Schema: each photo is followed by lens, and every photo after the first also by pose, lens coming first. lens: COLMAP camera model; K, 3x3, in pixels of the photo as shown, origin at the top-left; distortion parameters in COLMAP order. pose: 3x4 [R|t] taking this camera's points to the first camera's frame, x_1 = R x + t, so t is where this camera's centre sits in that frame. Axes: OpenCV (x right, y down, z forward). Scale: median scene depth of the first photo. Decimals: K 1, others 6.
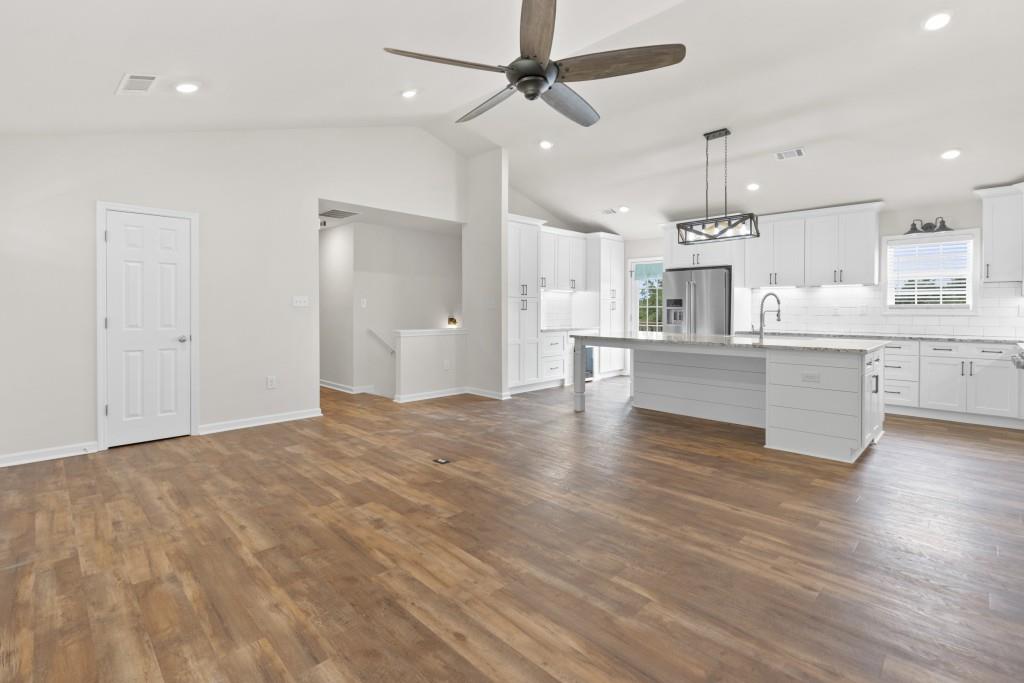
lens RADIAL K [[468.0, 0, 502.3], [0, 468.0, 312.1], [0, 0, 1]] dist [-0.009112, 0.000583]
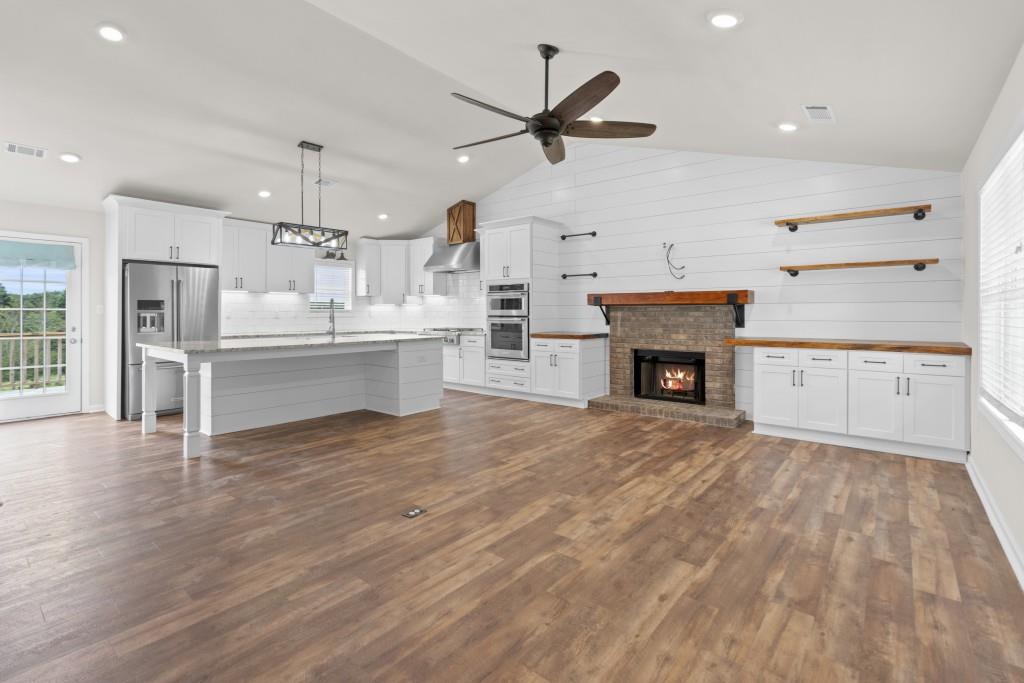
lens RADIAL K [[482.4, 0, 504.4], [0, 482.4, 312.7], [0, 0, 1]] dist [-0.009255, -0.000140]
pose [[-0.102936, 0.000940, 0.994687, -0.914595], [0.008219, 0.999966, -0.000094, -0.002140], [-0.994654, 0.008166, -0.102941, 0.931765]]
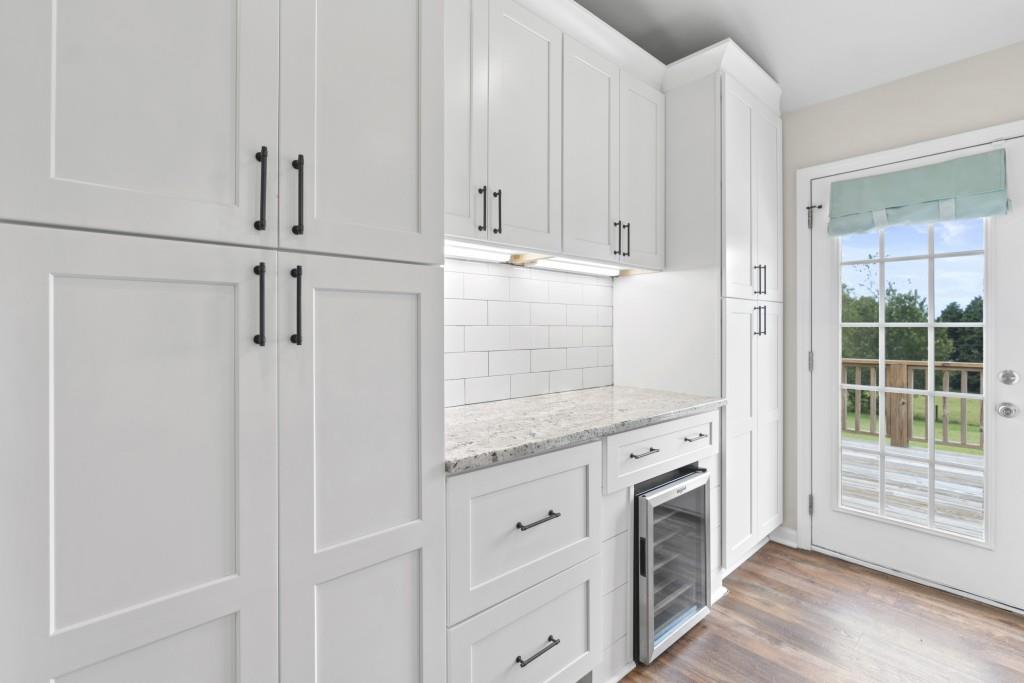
lens RADIAL K [[480.5, 0, 511.5], [0, 480.5, 321.6], [0, 0, 1]] dist [-0.007862, 0.000461]
pose [[0.999562, 0.002216, -0.029499, 0.210272], [-0.002703, 0.999861, -0.016478, -0.017217], [0.029458, 0.016550, 0.999429, 1.585627]]
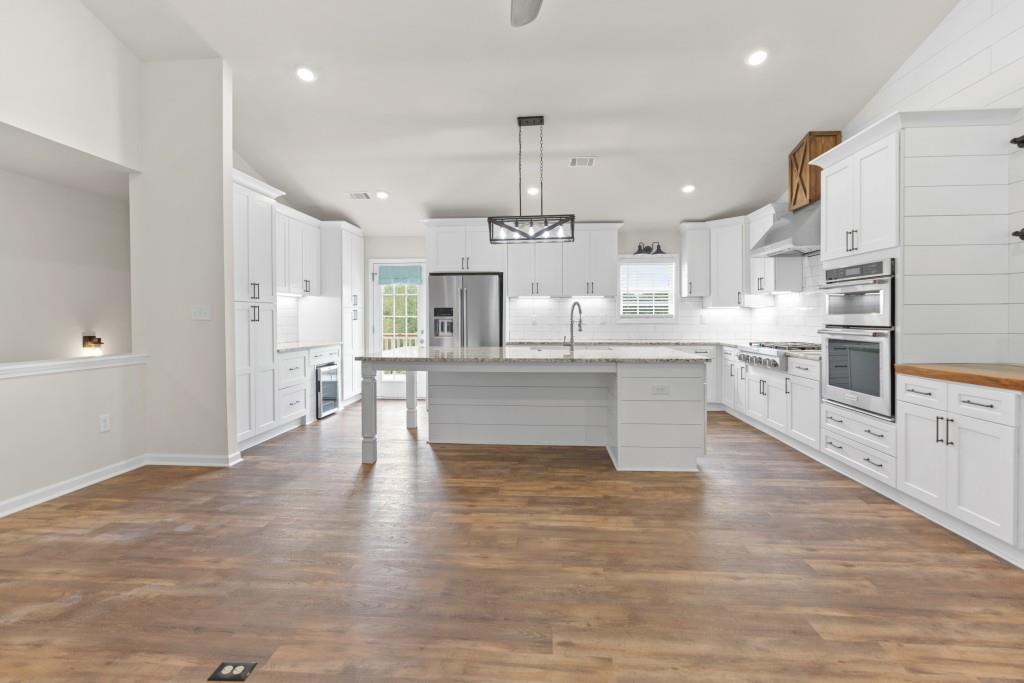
lens RADIAL K [[465.4, 0, 507.4], [0, 465.4, 324.0], [0, 0, 1]] dist [-0.012365, 0.004450]
pose [[0.750147, -0.011523, 0.661171, -0.218042], [0.007682, 0.999933, 0.008711, -0.006756], [-0.661227, -0.001455, 0.750184, 0.507112]]
